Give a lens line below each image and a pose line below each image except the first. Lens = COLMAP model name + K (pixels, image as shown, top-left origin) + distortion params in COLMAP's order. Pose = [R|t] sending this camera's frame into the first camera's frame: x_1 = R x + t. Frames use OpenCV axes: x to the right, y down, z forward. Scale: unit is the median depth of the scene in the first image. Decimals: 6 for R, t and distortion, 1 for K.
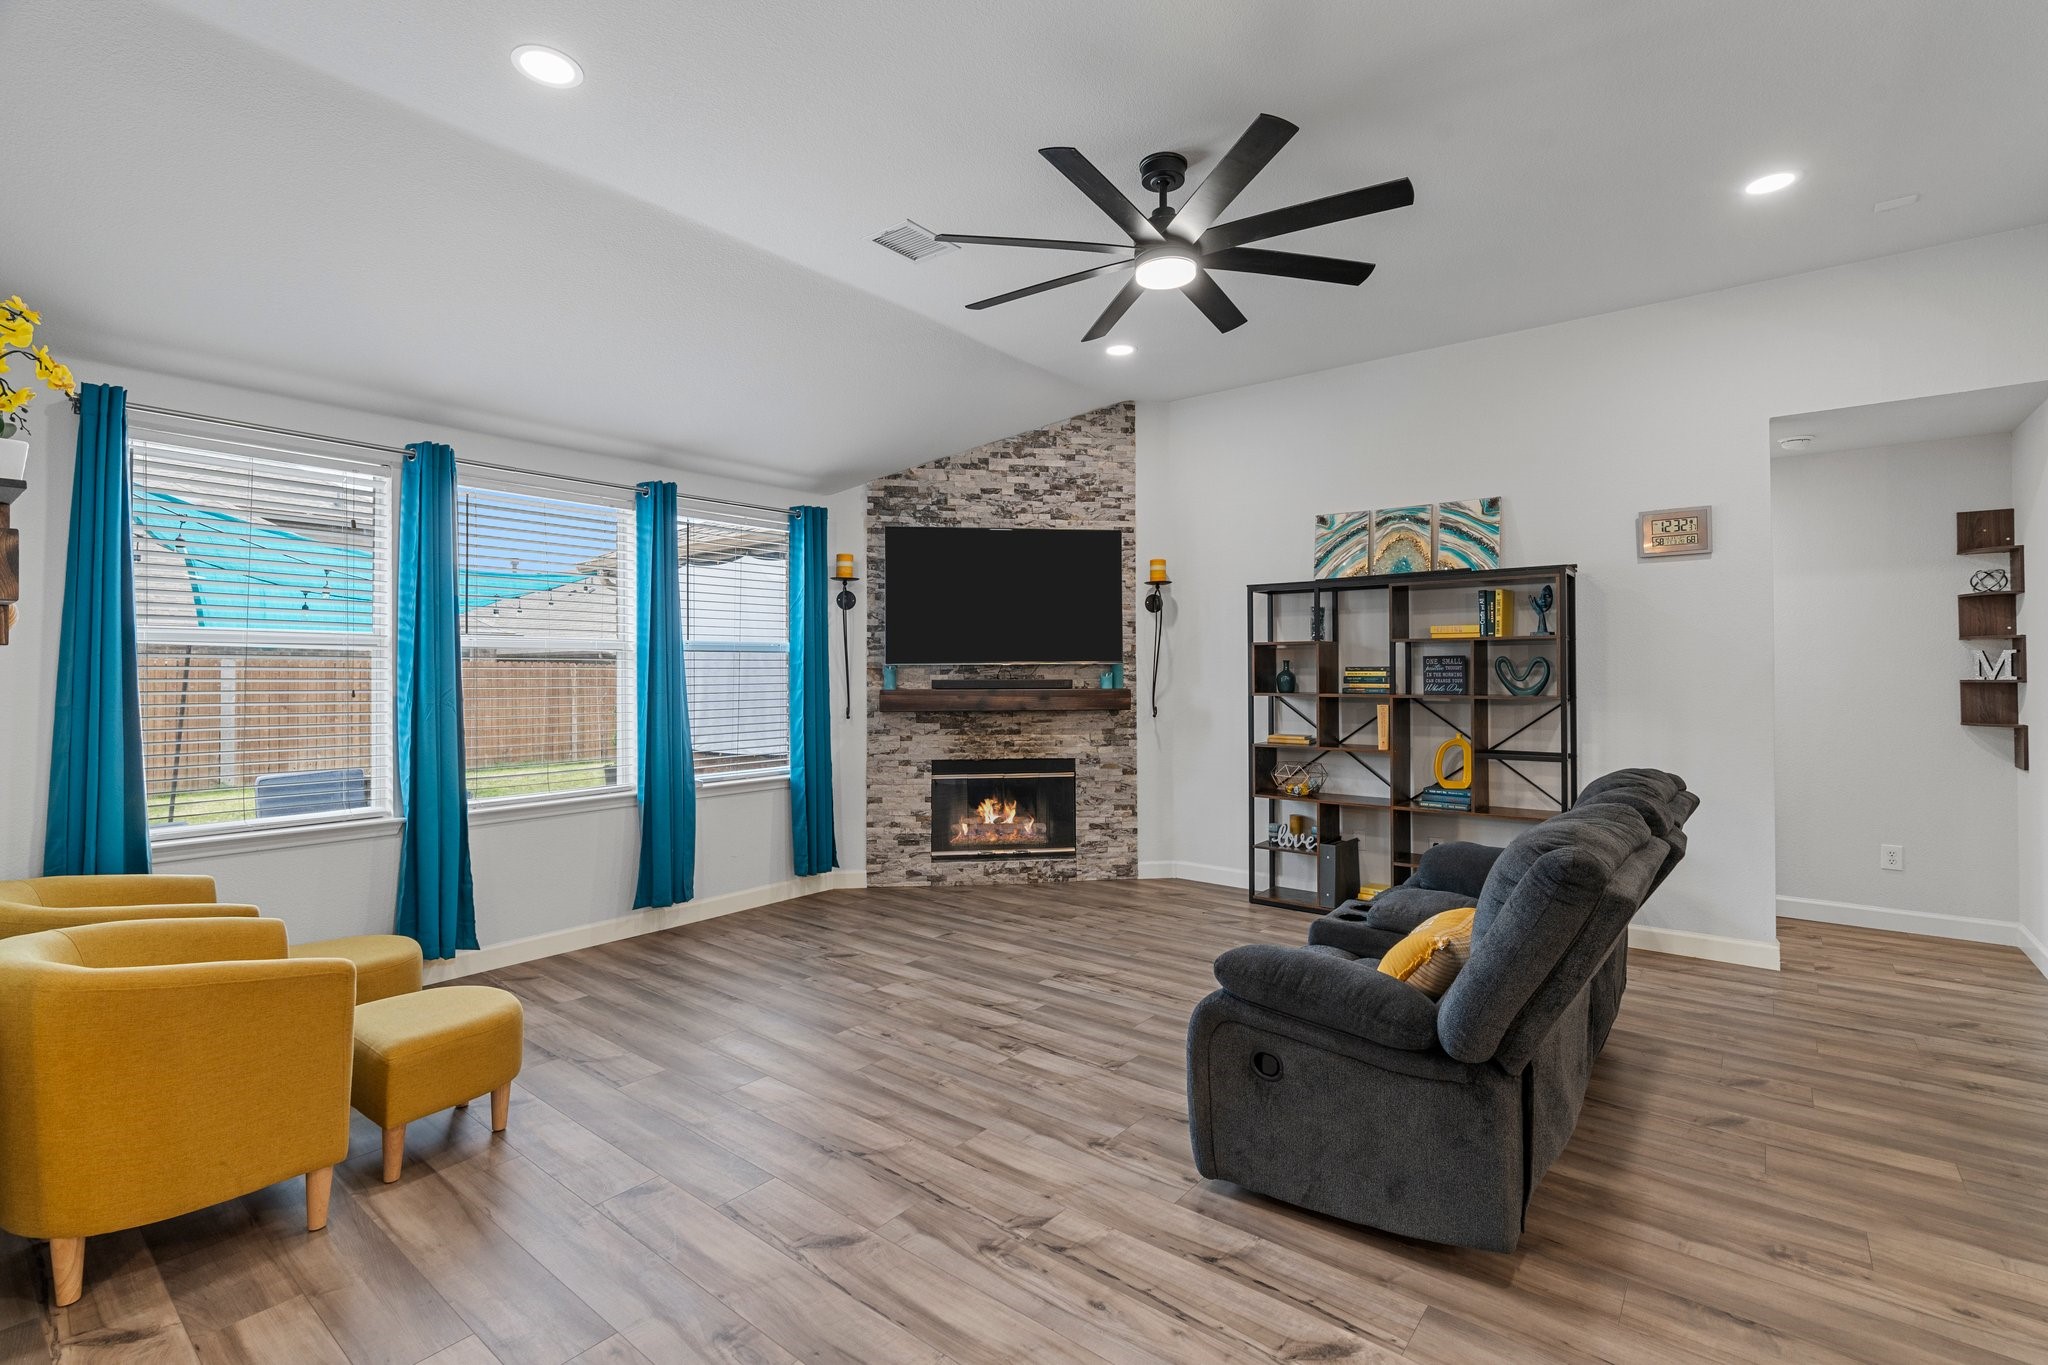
lens RADIAL K [[919.7, 0, 1032.8], [0, 919.7, 665.4], [0, 0, 1]] dist [-0.010595, 0.004928]
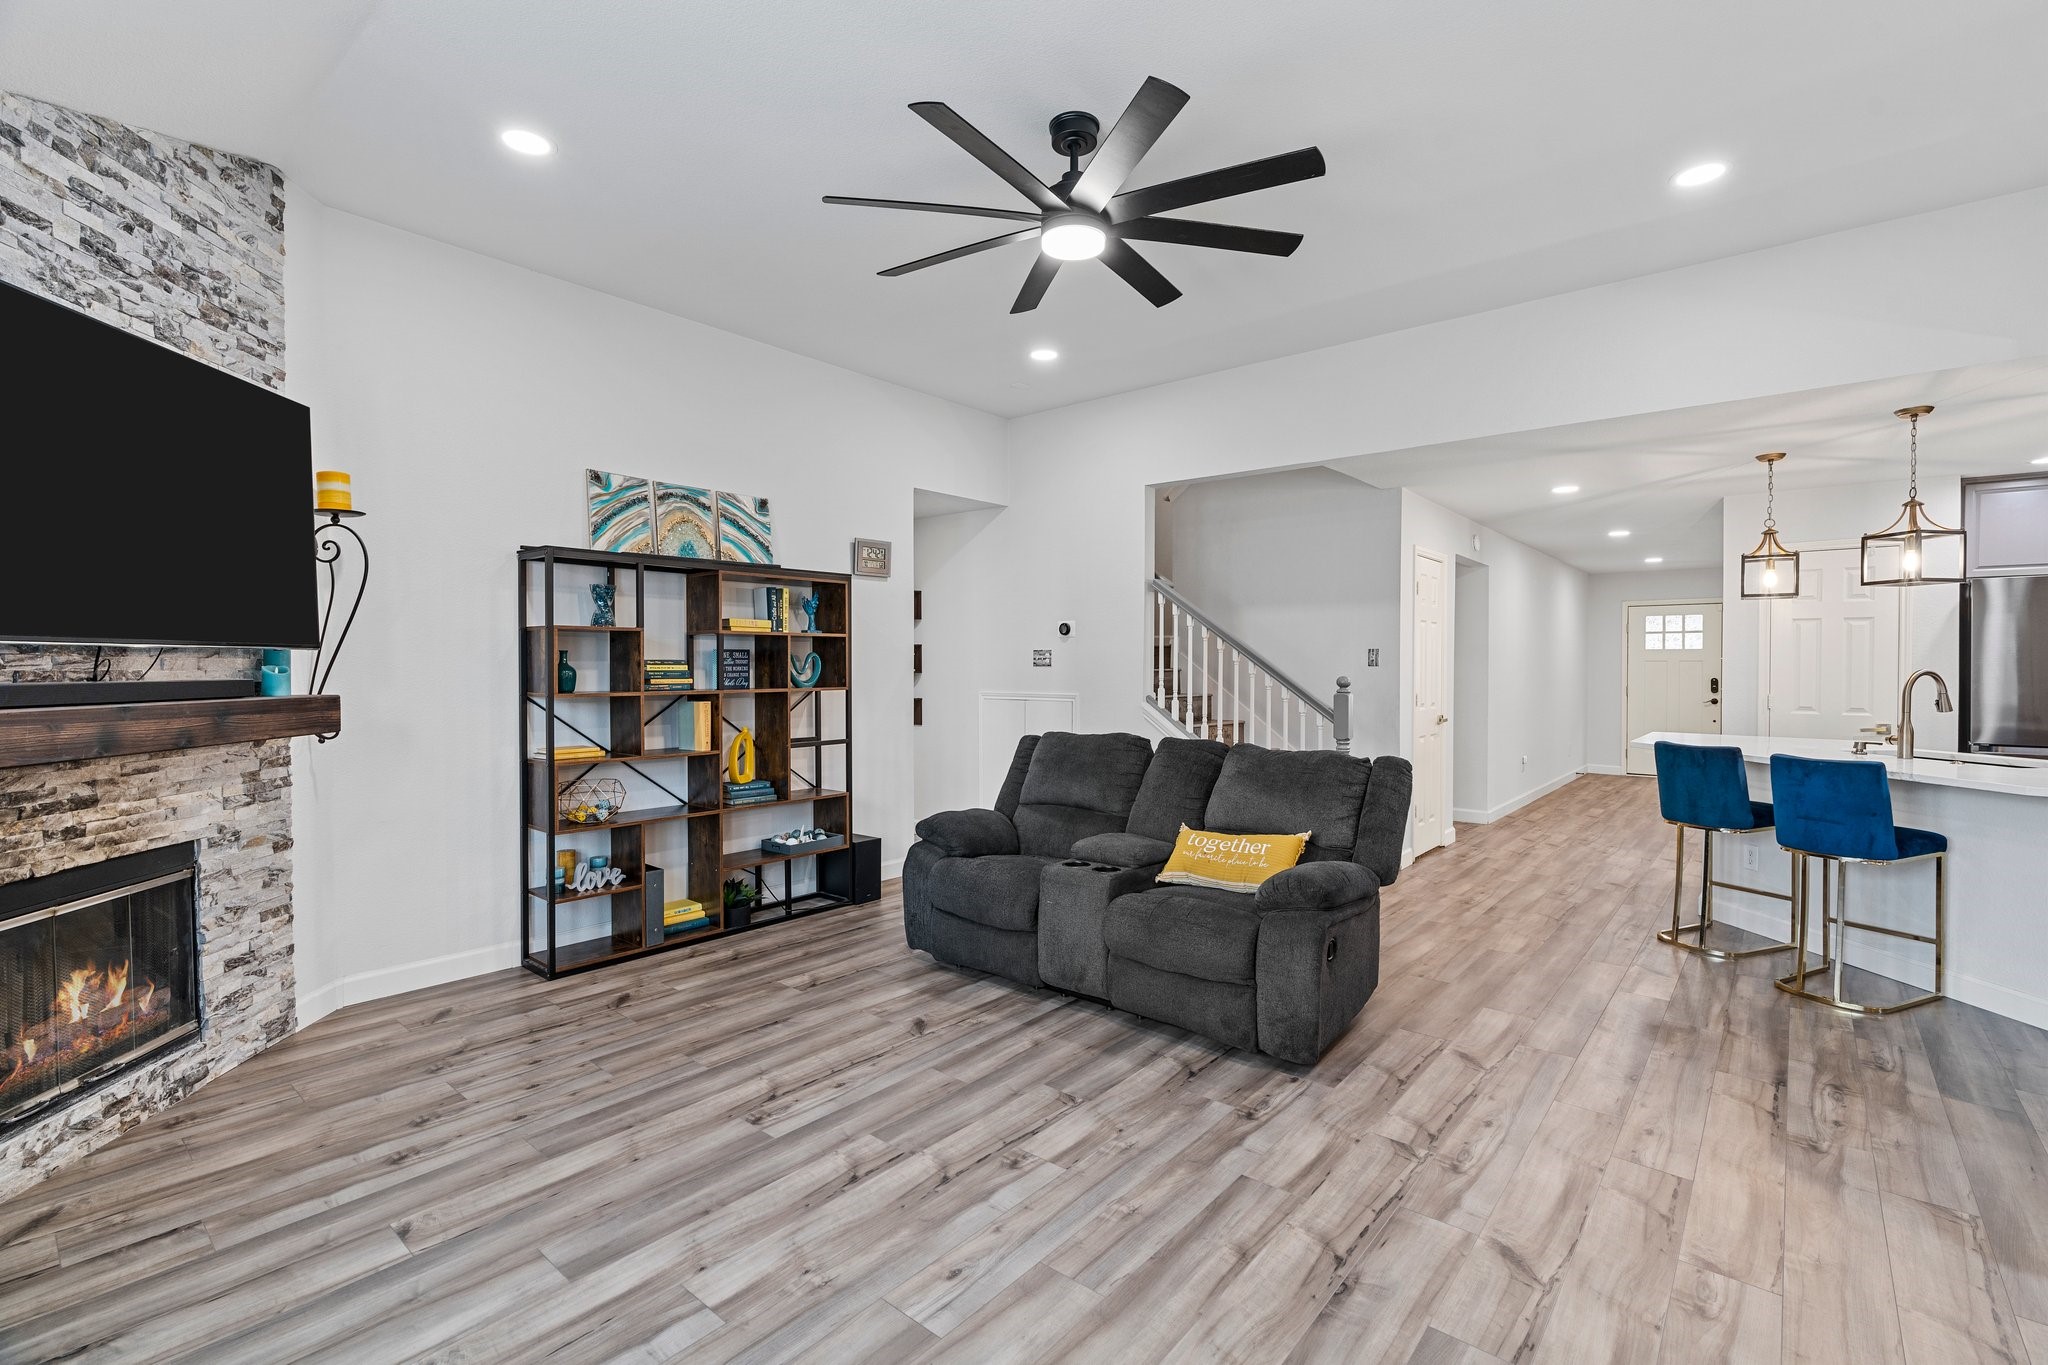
lens RADIAL K [[919.7, 0, 1027.0], [0, 919.7, 674.4], [0, 0, 1]] dist [-0.010595, 0.004928]
pose [[0.029791, -0.007130, 0.999531, -0.460983], [-0.007461, 0.999945, 0.007356, 0.006073], [-0.999528, -0.007676, 0.029736, 0.577830]]
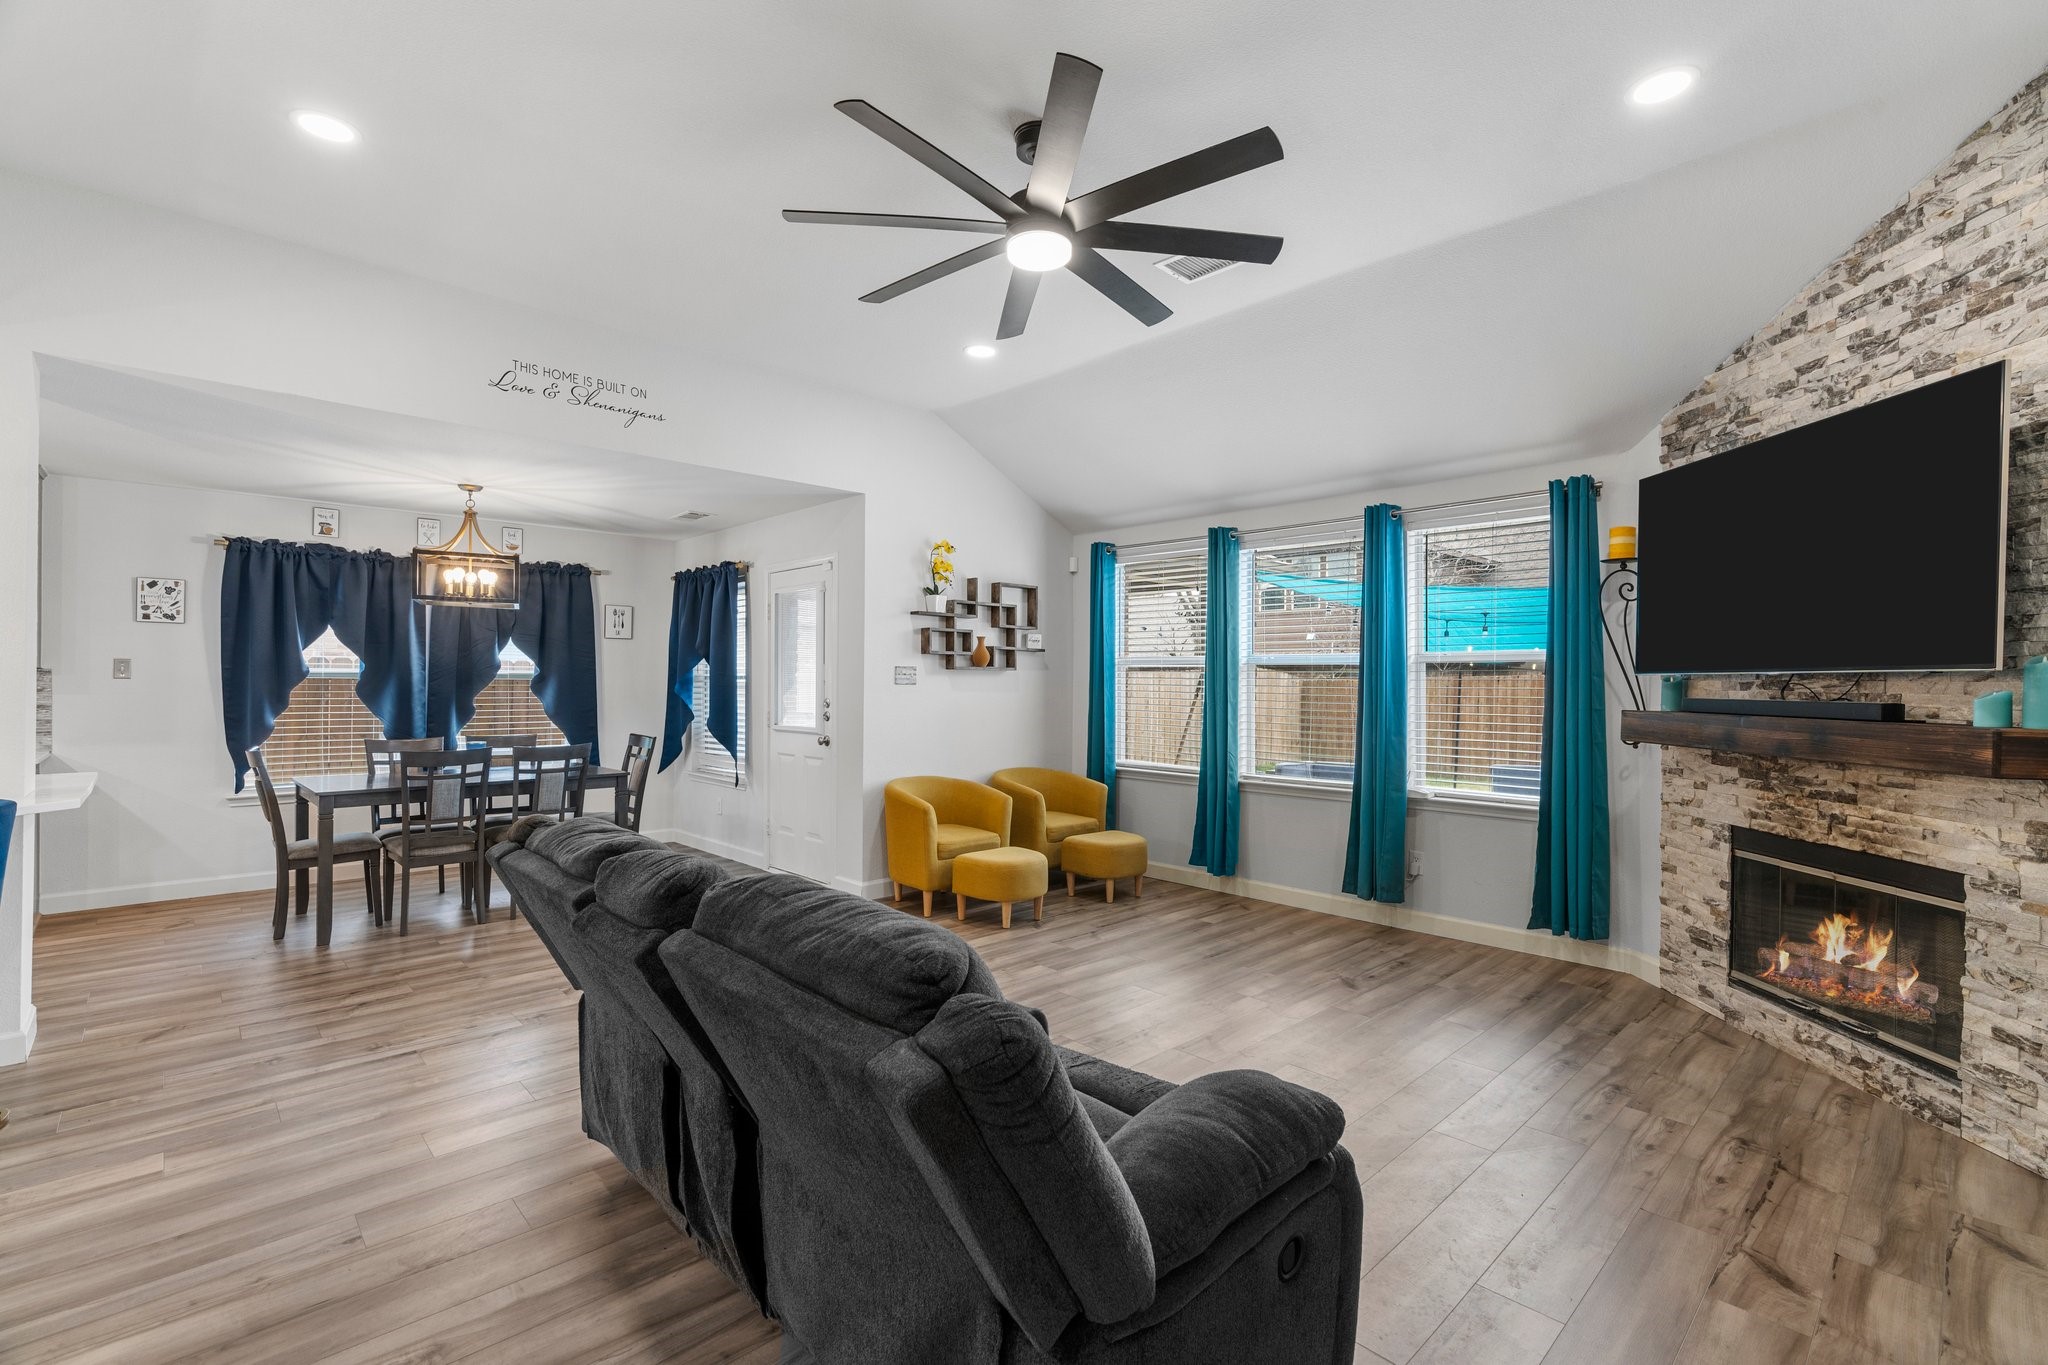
lens RADIAL K [[919.7, 0, 1025.3], [0, 919.7, 676.7], [0, 0, 1]] dist [-0.010595, 0.004928]
pose [[-0.139367, -0.000404, -0.990241, 0.610437], [0.002078, 0.999998, -0.000700, 0.000418], [0.990239, -0.002155, -0.139366, 0.634135]]
